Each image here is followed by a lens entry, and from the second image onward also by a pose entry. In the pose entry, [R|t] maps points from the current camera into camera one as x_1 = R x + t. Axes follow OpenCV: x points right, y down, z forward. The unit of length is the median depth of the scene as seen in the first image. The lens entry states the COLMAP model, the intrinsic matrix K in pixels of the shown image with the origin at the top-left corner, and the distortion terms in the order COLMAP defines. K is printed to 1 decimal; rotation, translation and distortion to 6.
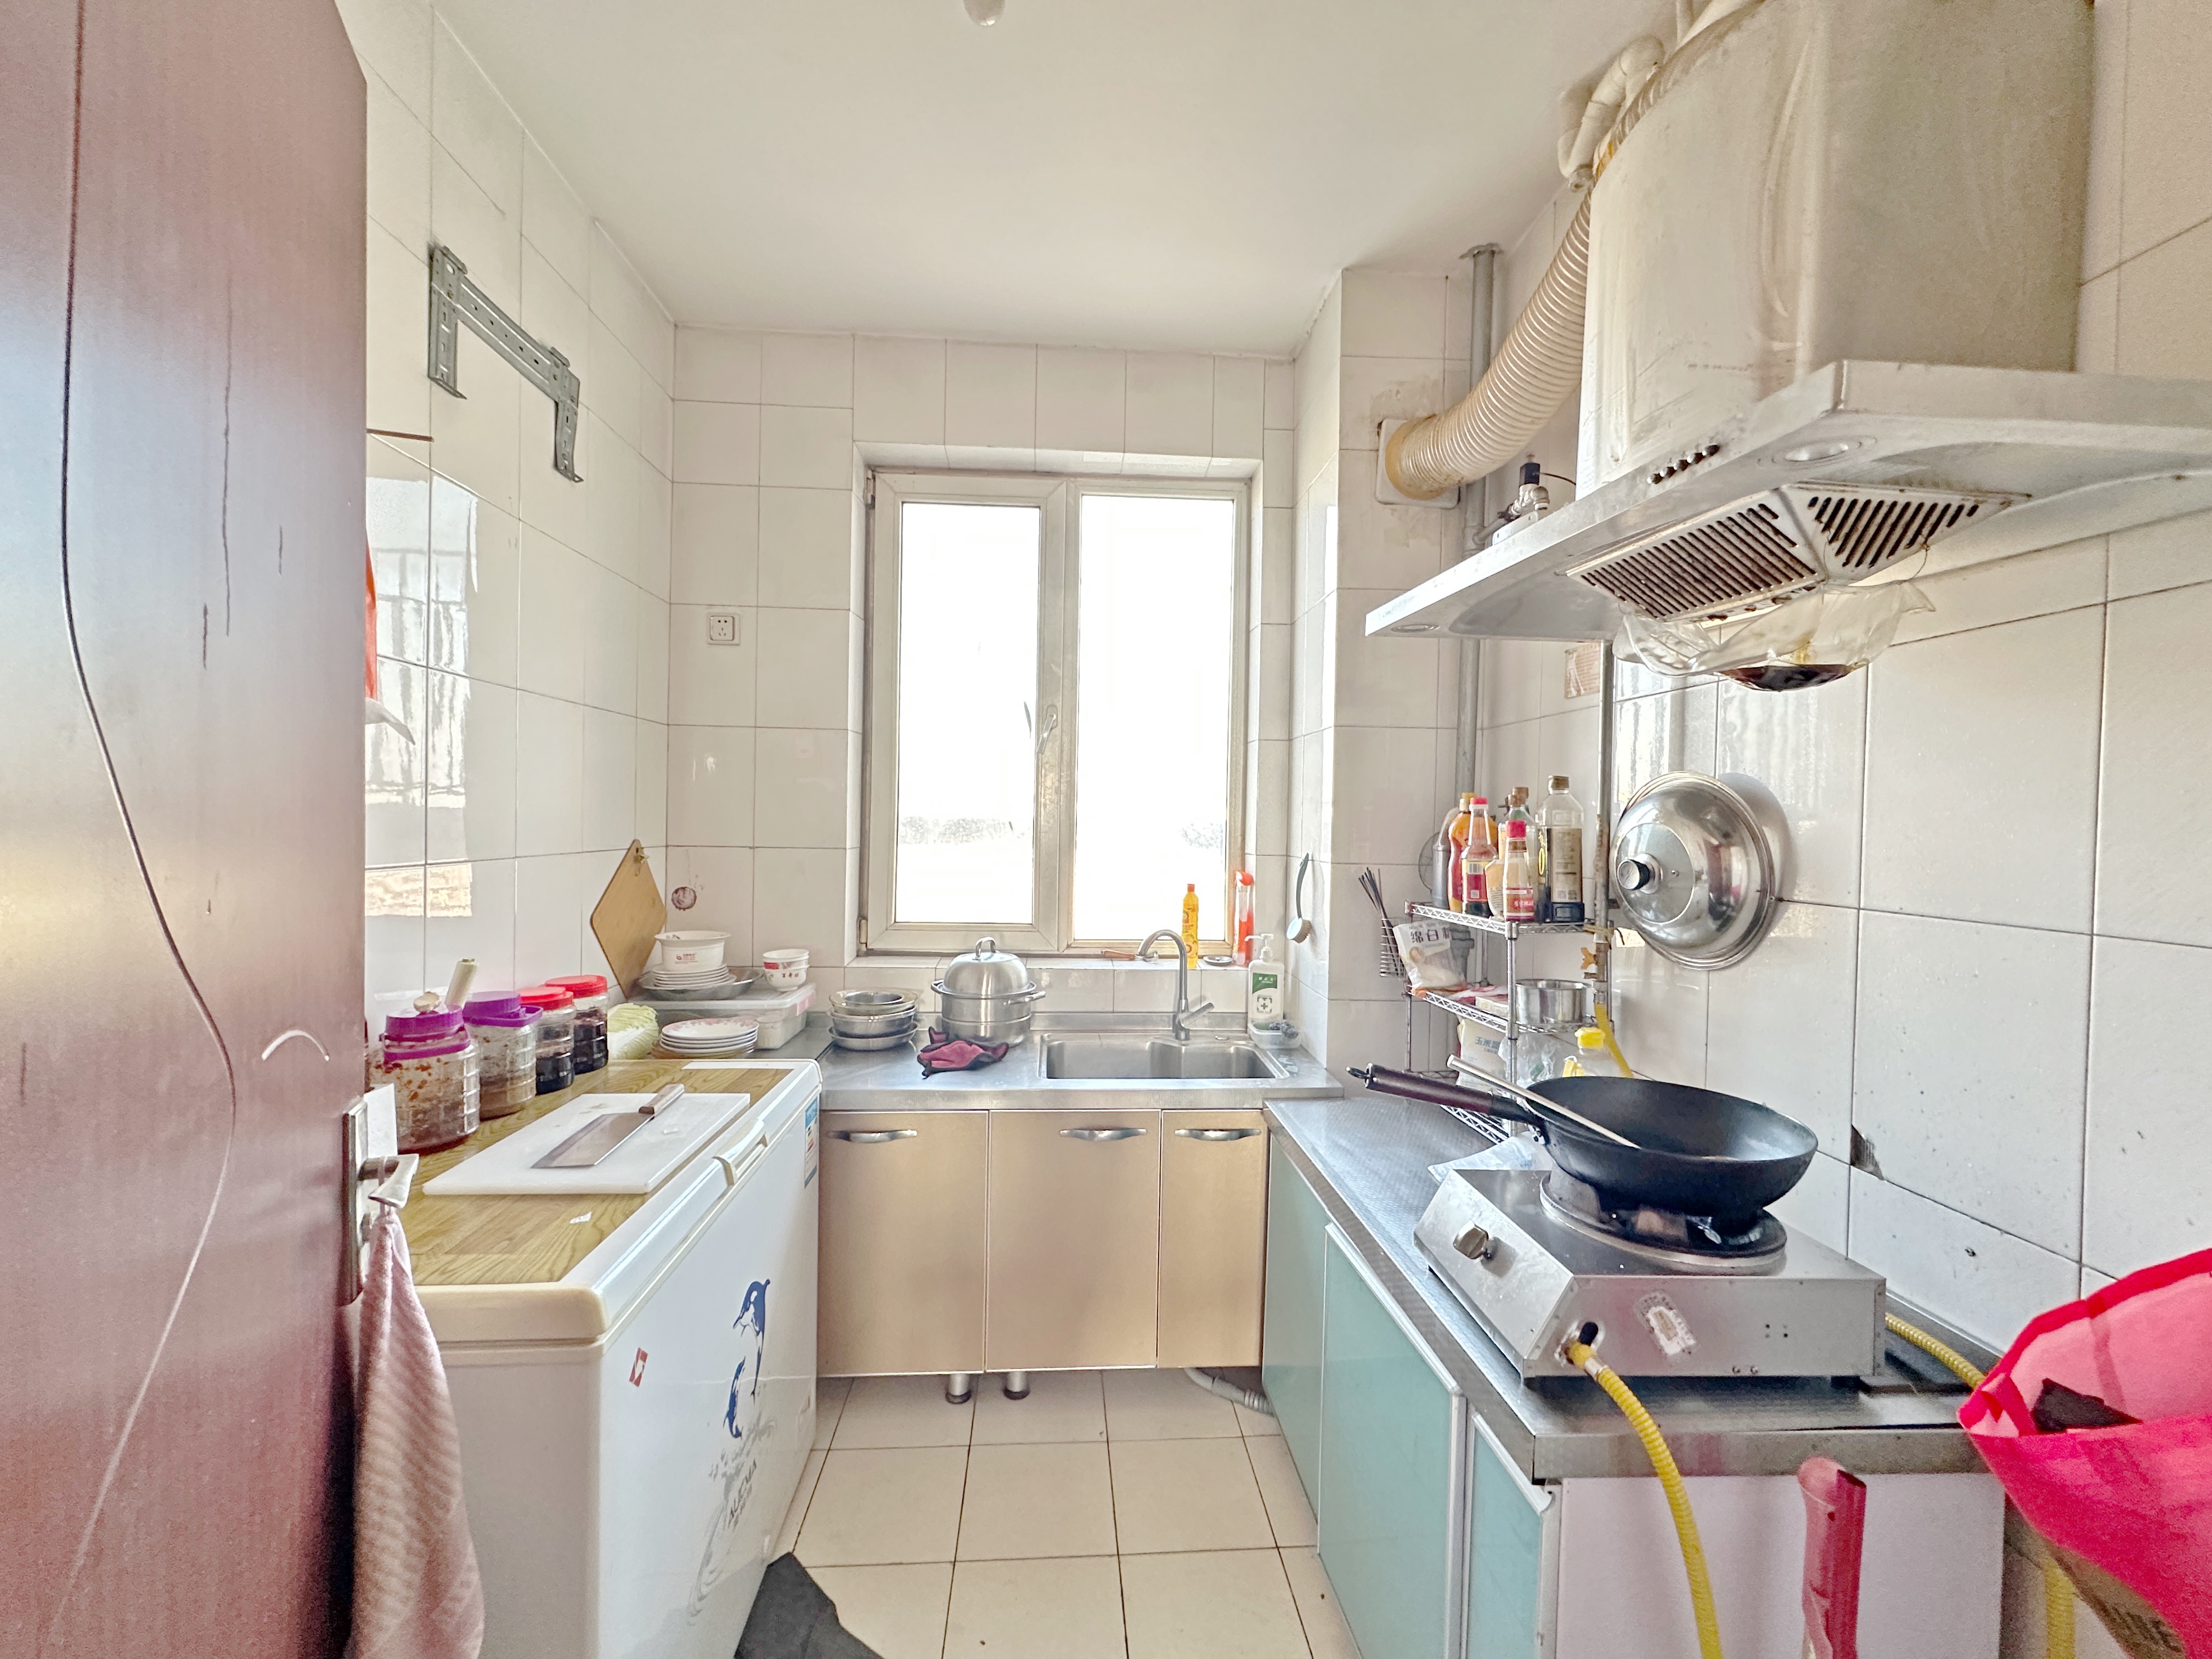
lens RADIAL K [[888.1, 0, 1105.5], [0, 888.1, 822.3], [0, 0, 1]] dist [-0.001514, -0.000060]
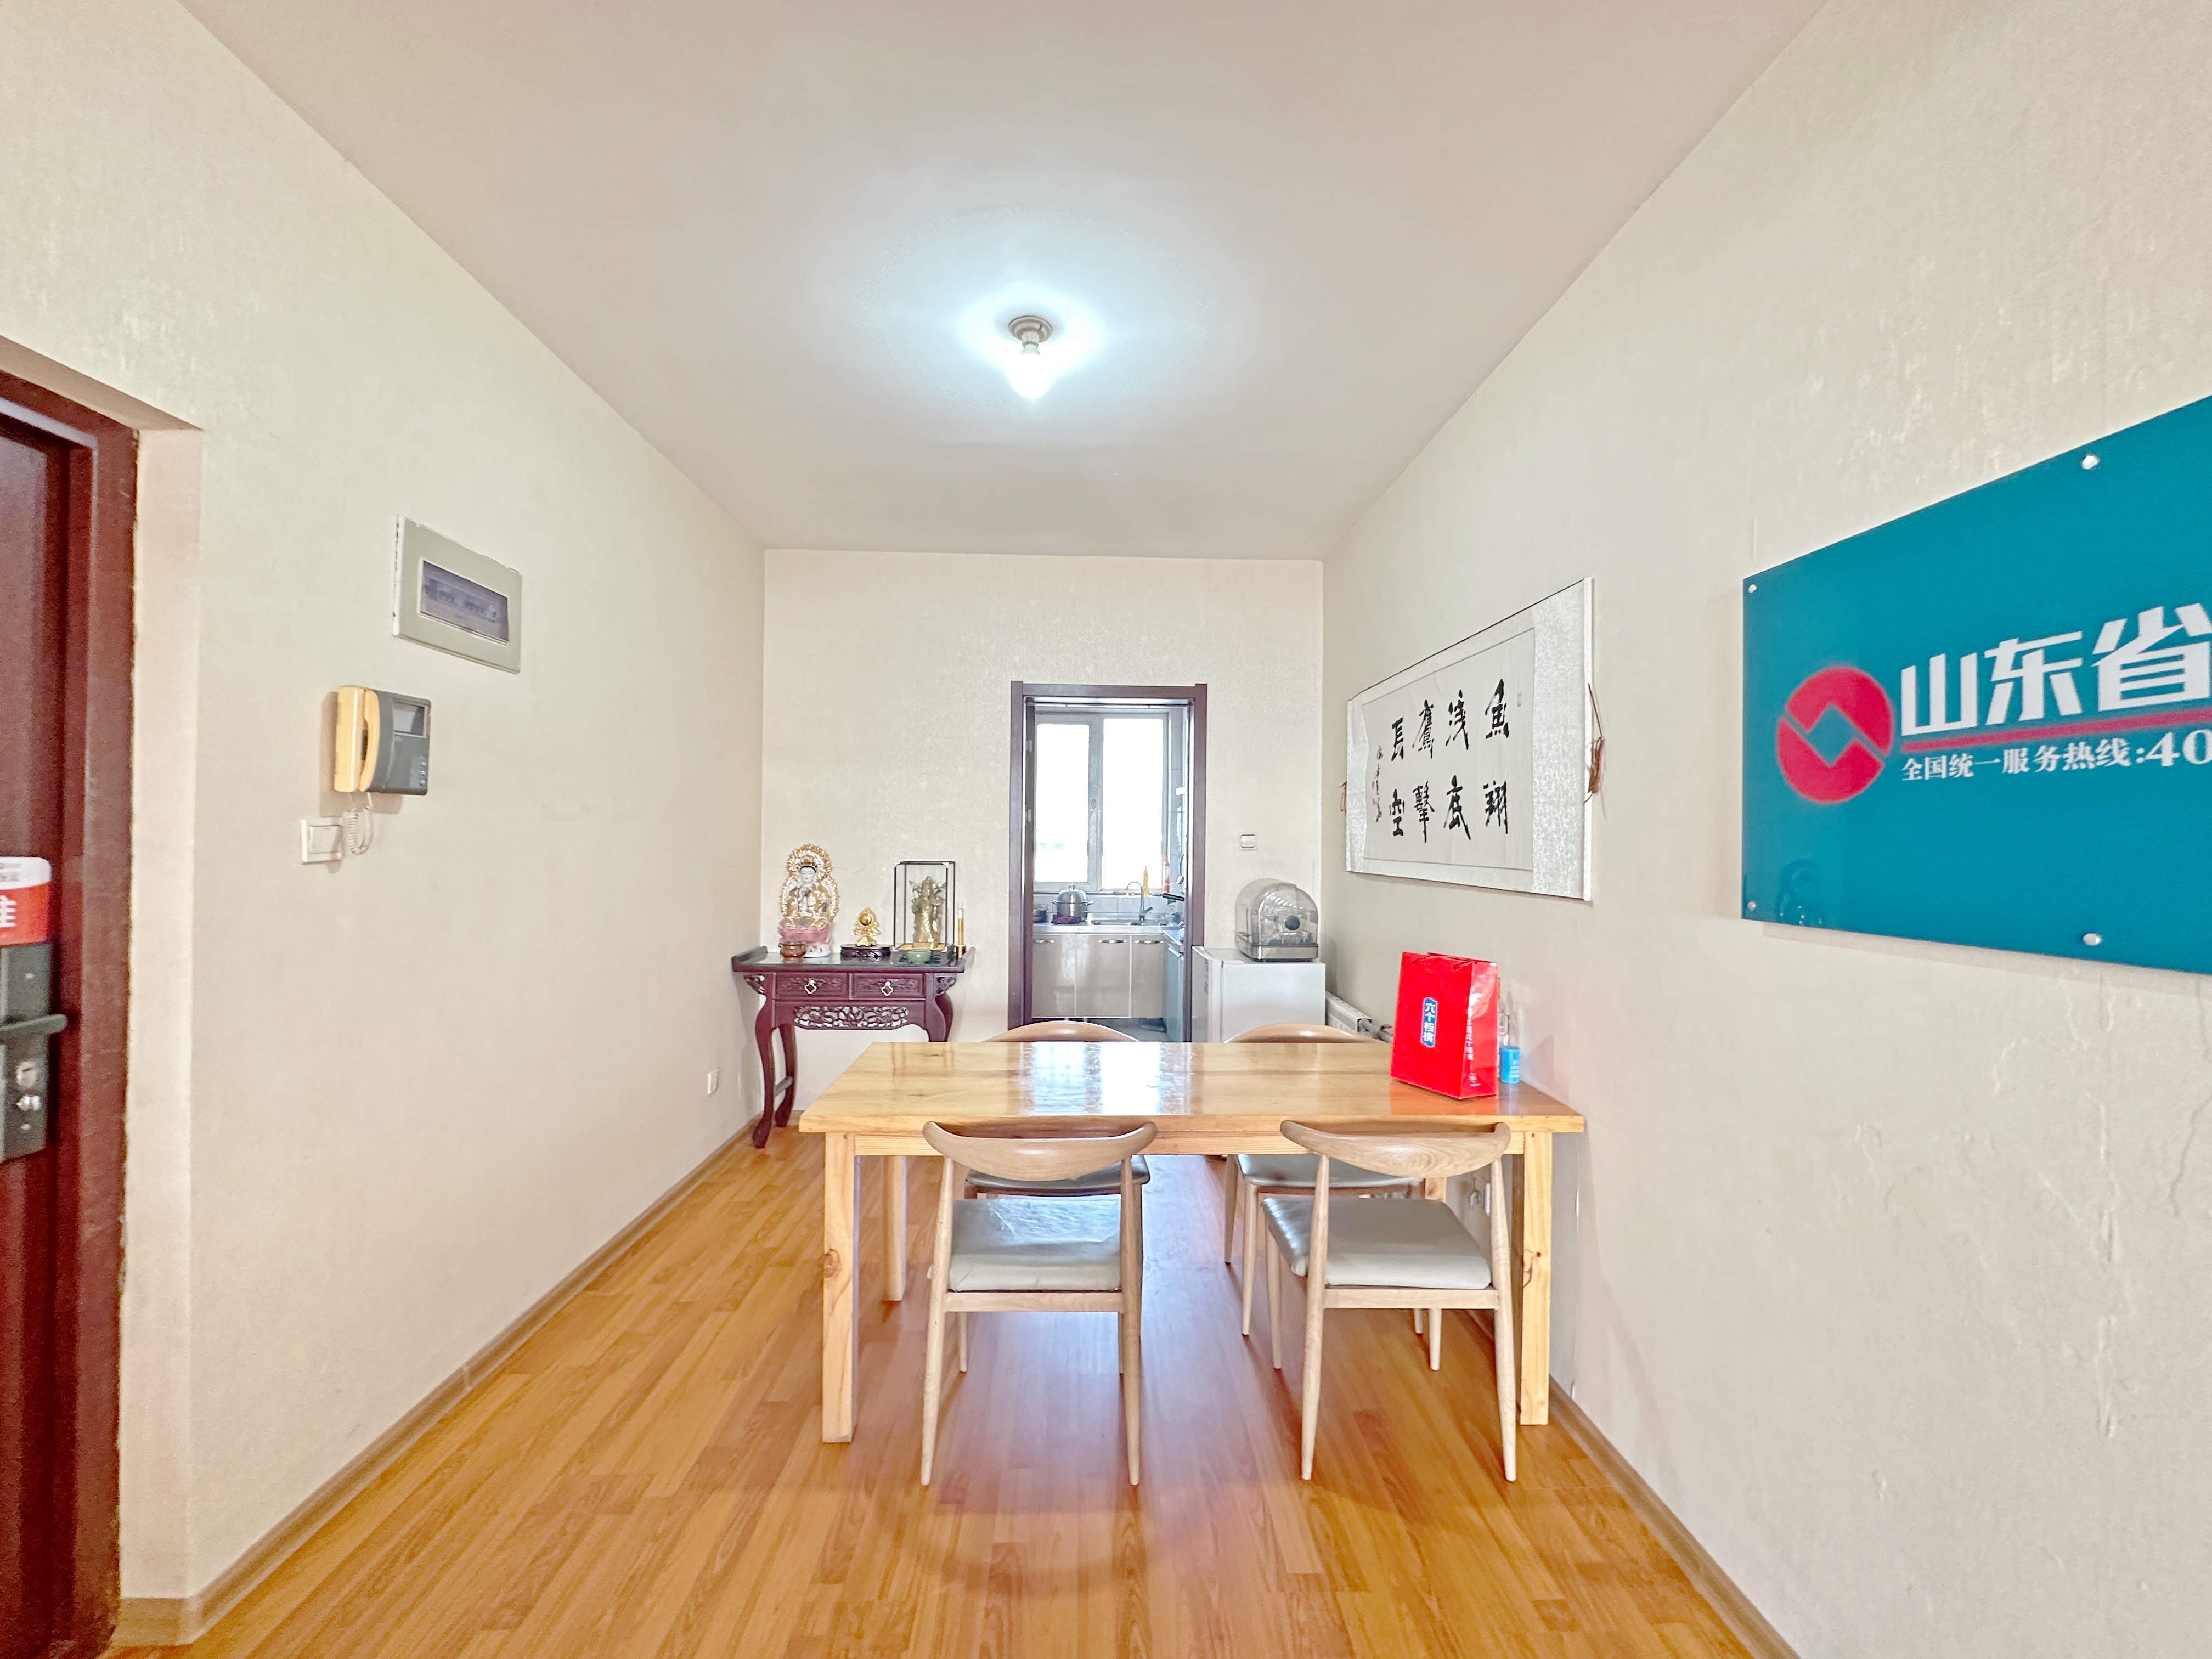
lens RADIAL K [[888.1, 0, 1107.7], [0, 888.1, 828.0], [0, 0, 1]] dist [-0.001514, -0.000060]
pose [[0.999213, -0.008364, -0.038784, 0.082235], [0.007611, 0.999780, -0.019520, 0.007673], [0.038939, 0.019210, 0.999057, -1.657628]]
